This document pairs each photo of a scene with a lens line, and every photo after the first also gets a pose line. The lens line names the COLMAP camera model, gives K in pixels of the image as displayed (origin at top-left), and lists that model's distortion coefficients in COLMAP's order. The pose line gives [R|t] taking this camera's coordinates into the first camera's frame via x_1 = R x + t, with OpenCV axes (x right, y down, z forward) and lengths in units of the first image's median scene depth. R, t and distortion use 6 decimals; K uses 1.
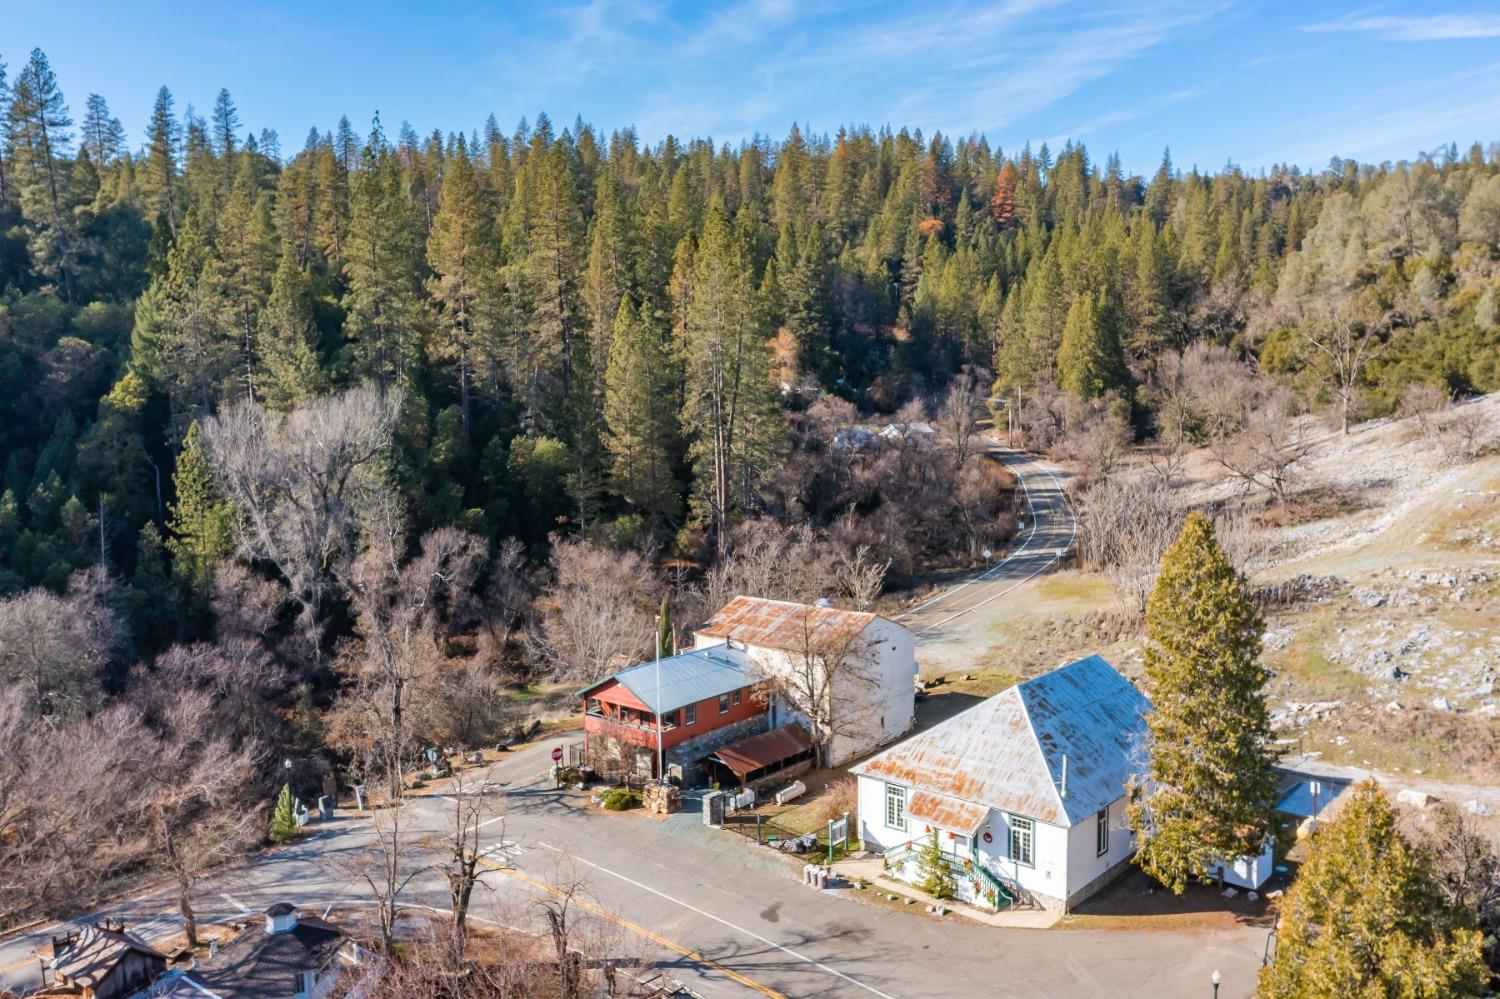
lens RADIAL K [[1242.4, 0, 750.0], [0, 1242.4, 499.5], [0, 0, 1]] dist [0.001797, 0.002667]
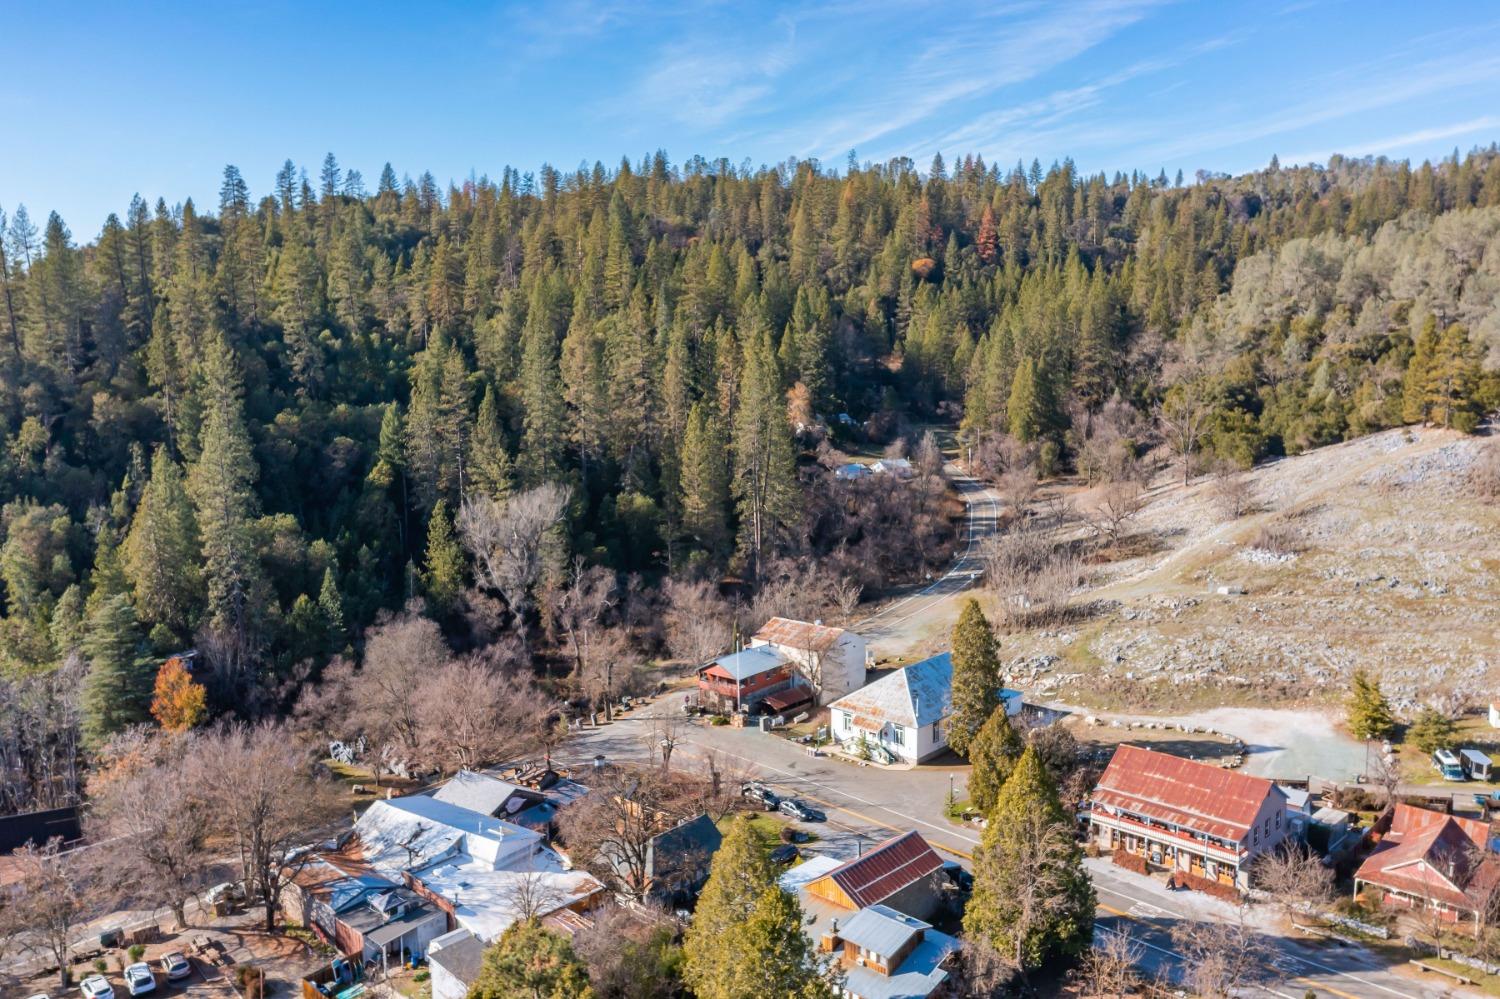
lens RADIAL K [[1242.4, 0, 750.0], [0, 1242.4, 499.5], [0, 0, 1]] dist [0.001797, 0.002667]
pose [[0.999919, -0.000343, -0.012737, -0.014177], [0.000762, 0.999458, 0.032898, -0.107189], [0.012719, -0.032905, 0.999378, -0.578682]]
